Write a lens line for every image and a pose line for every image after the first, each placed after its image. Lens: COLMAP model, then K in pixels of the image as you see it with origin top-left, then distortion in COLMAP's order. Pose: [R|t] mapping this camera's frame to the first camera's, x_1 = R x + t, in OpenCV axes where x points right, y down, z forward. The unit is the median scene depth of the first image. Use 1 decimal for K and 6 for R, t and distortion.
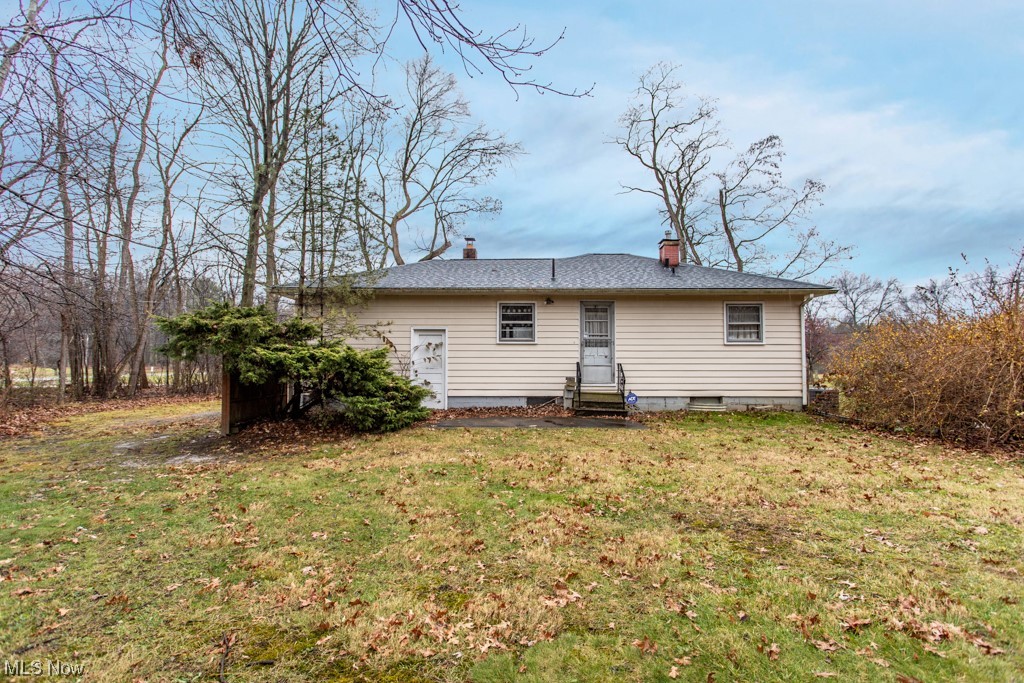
lens RADIAL K [[481.6, 0, 499.5], [0, 481.6, 341.2], [0, 0, 1]] dist [0.002846, 0.000900]
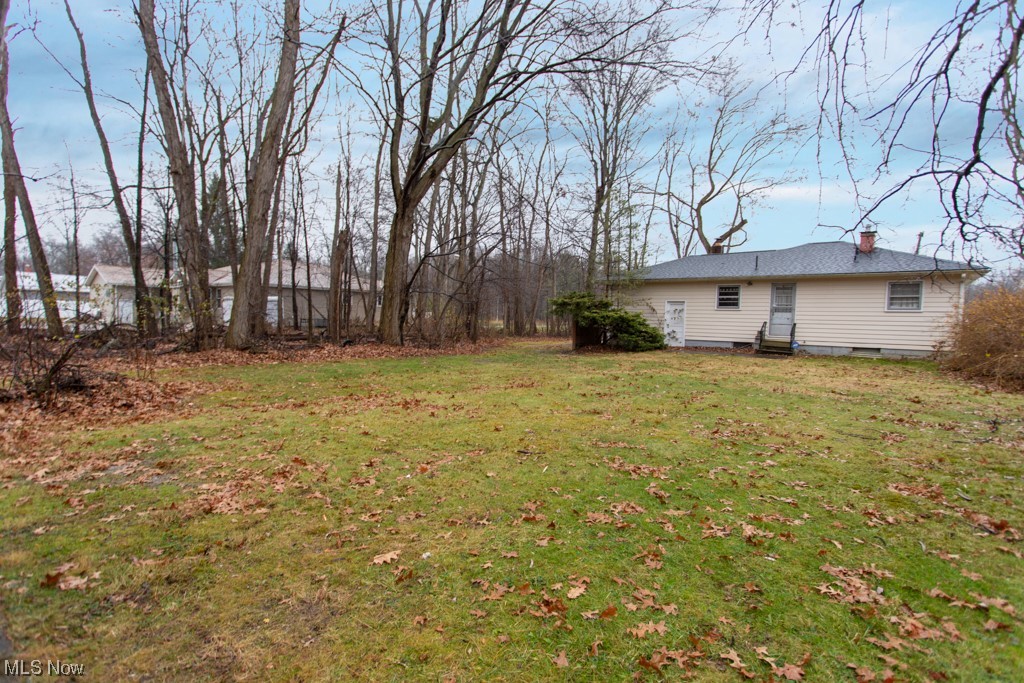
lens RADIAL K [[481.6, 0, 499.5], [0, 481.6, 341.2], [0, 0, 1]] dist [0.002846, 0.000900]
pose [[0.773237, 0.048497, -0.632260, 0.484833], [0.006089, 0.996457, 0.083880, -0.031473], [0.634088, -0.068709, 0.770202, -0.790818]]
